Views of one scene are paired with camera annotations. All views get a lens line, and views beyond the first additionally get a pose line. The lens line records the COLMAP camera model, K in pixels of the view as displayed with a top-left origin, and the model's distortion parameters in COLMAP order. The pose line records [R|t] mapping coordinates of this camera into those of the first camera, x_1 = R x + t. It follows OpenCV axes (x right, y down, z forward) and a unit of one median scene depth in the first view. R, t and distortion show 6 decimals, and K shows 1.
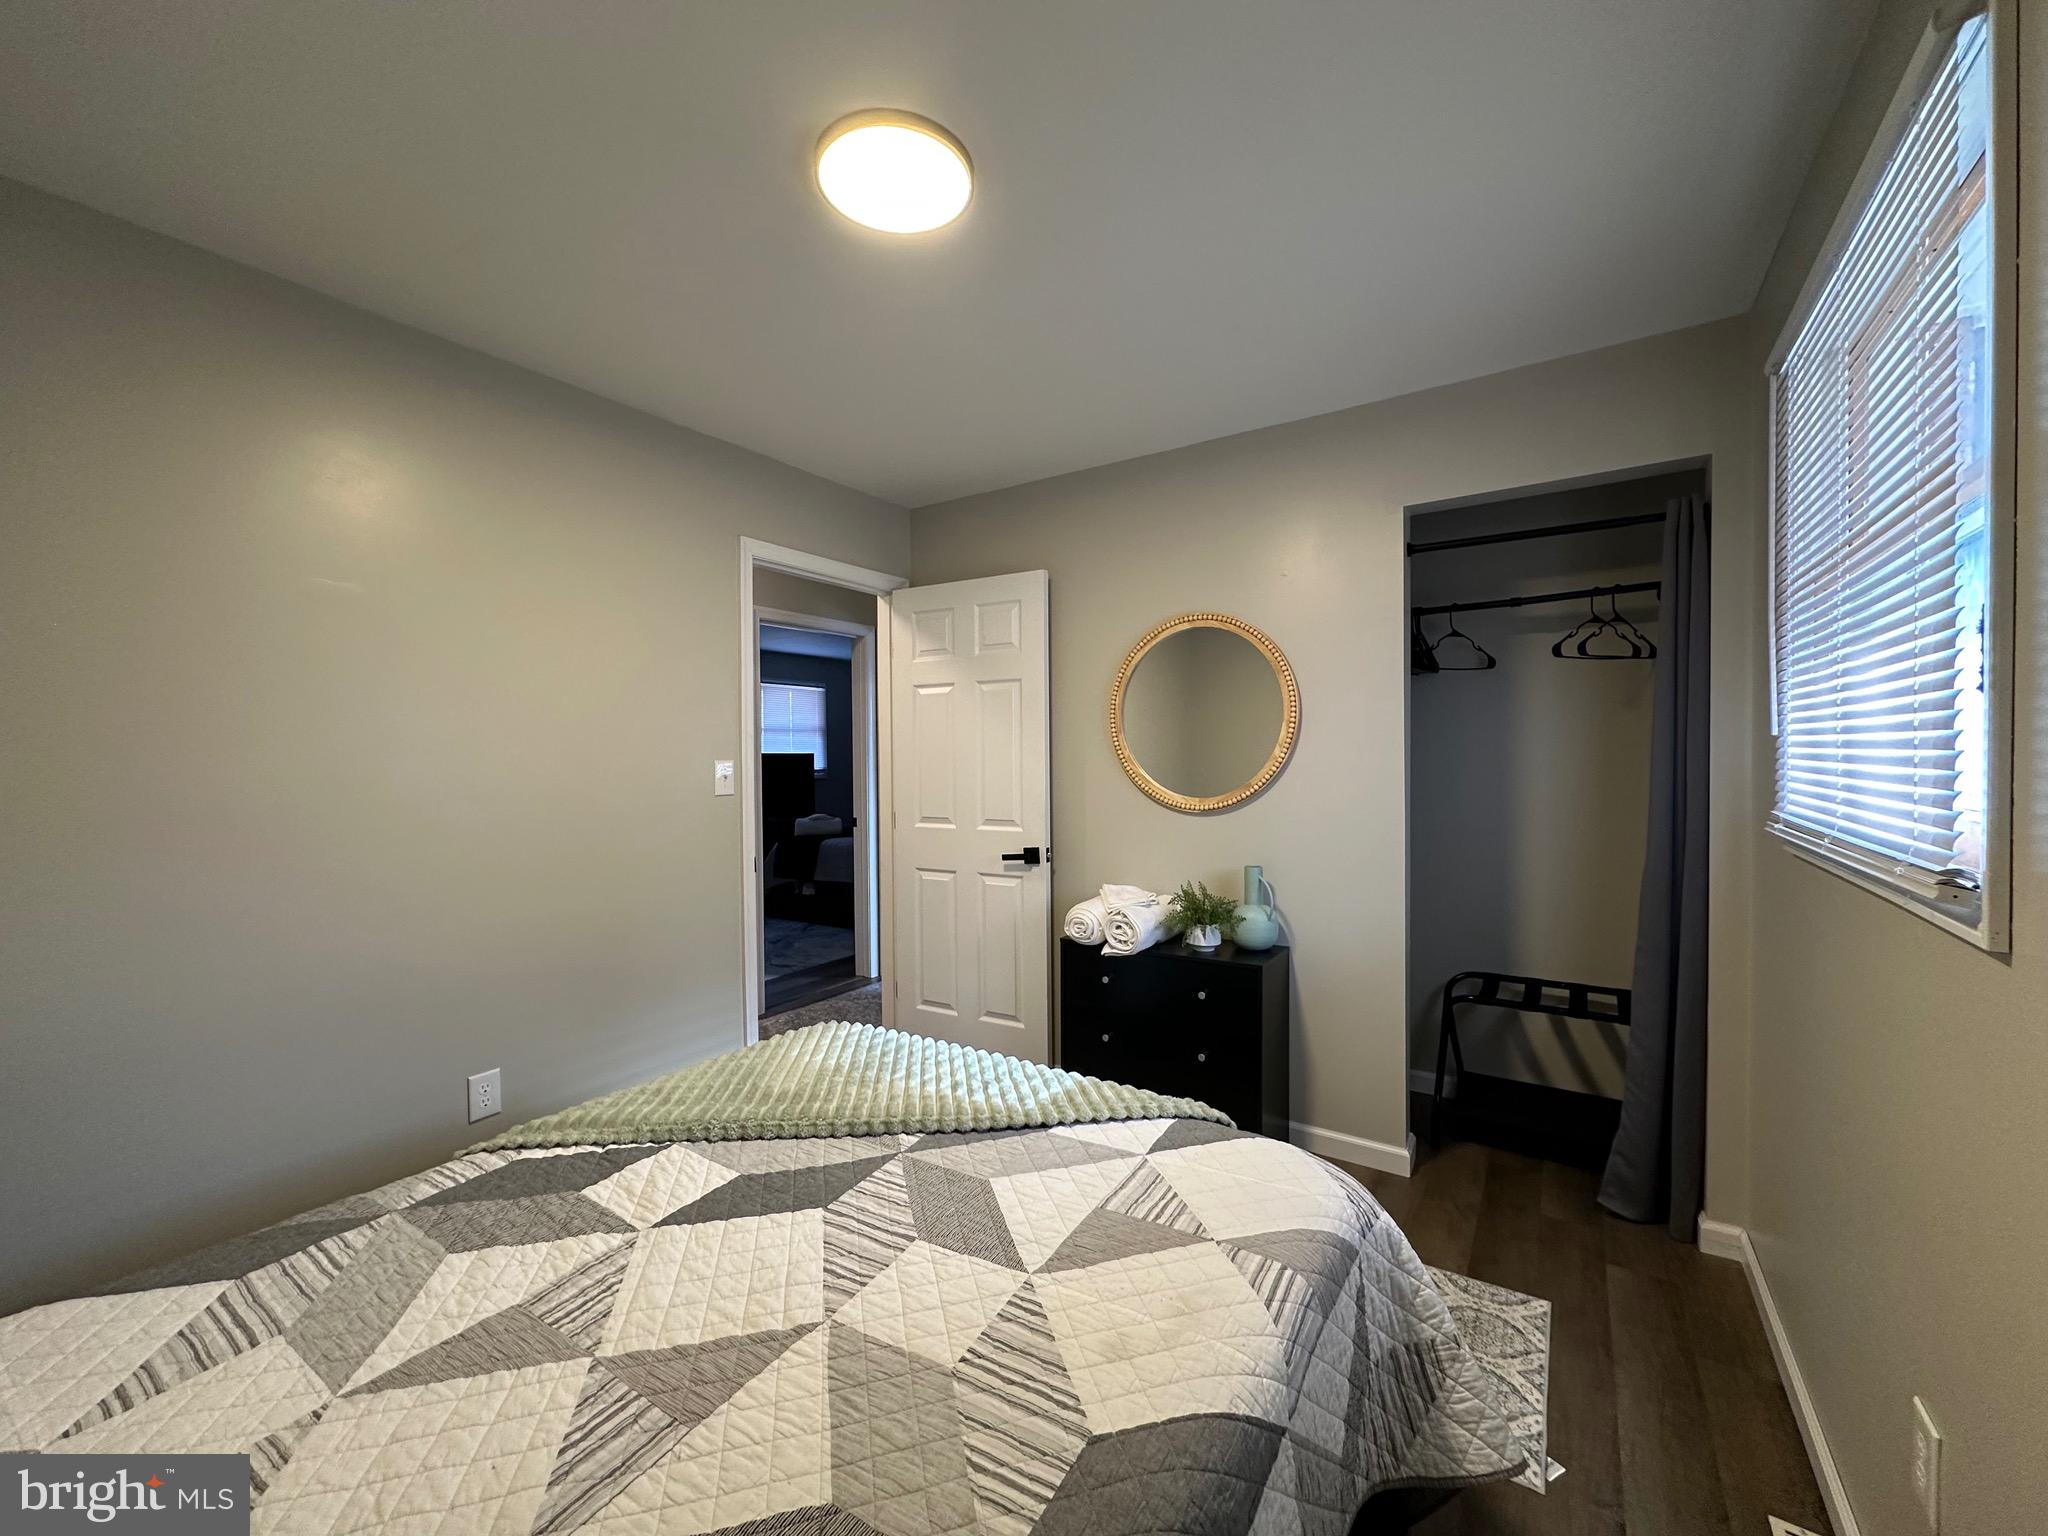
lens RADIAL K [[829.4, 0, 1024.0], [0, 829.4, 768.0], [0, 0, 1]] dist [-0.000329, -0.000006]
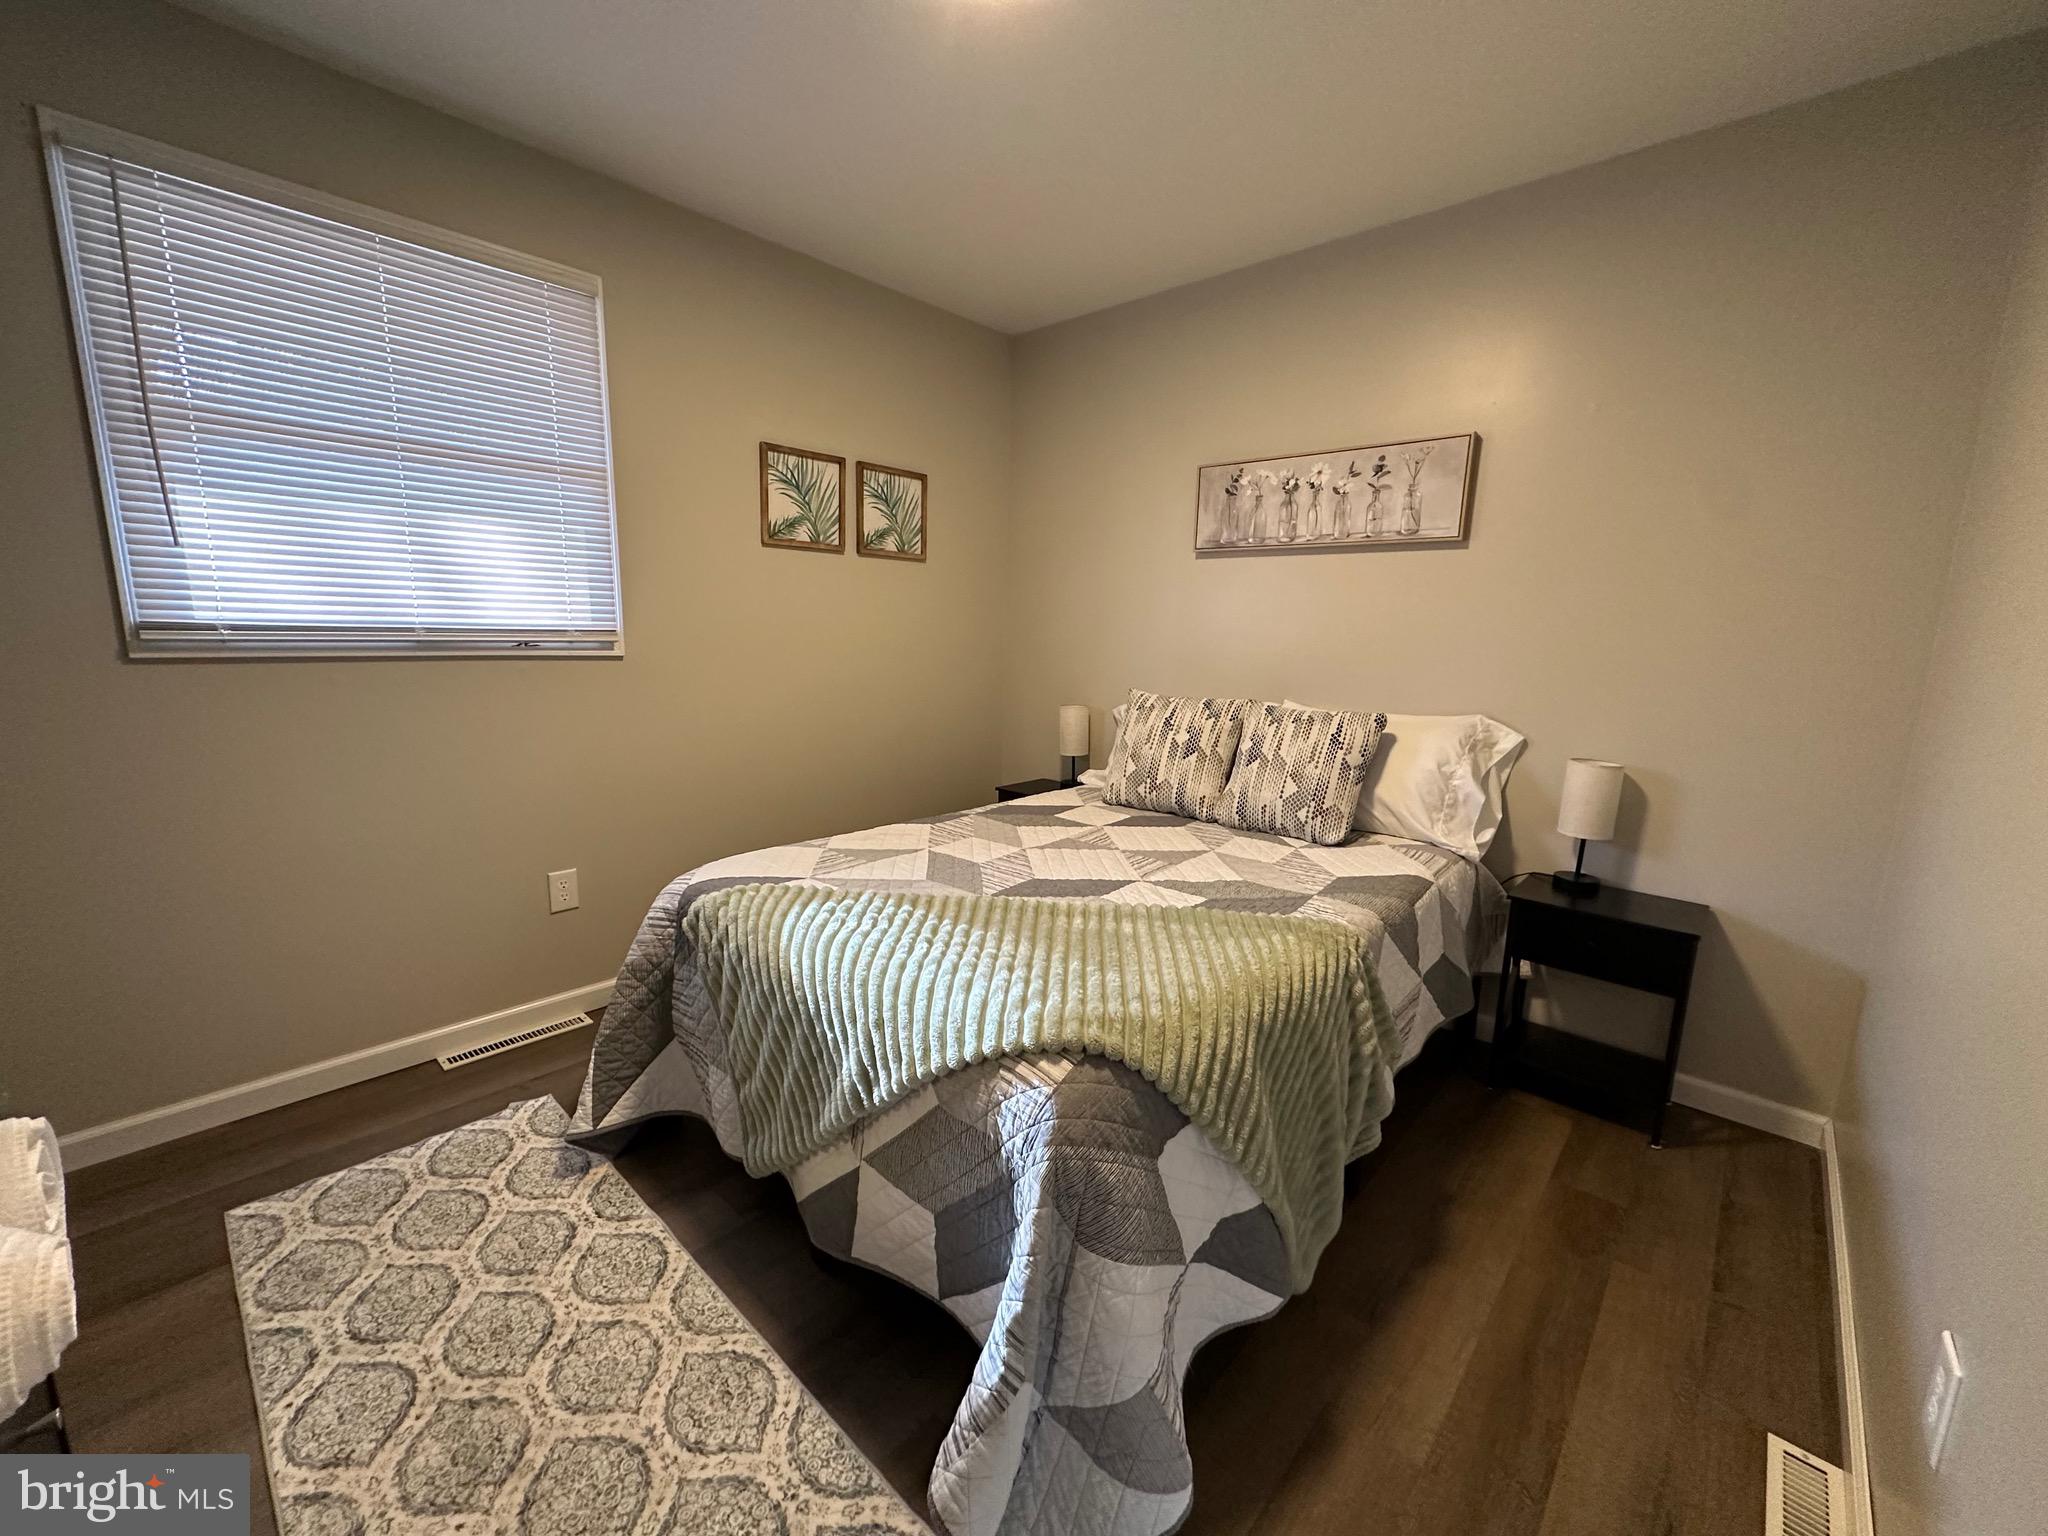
lens RADIAL K [[808.4, 0, 1024.0], [0, 808.4, 768.0], [0, 0, 1]] dist [-0.001137, -0.000020]
pose [[-0.987799, -0.044674, 0.149188, -0.459640], [-0.017080, 0.983270, 0.181350, 0.045612], [-0.154794, 0.176590, -0.972036, 2.580508]]
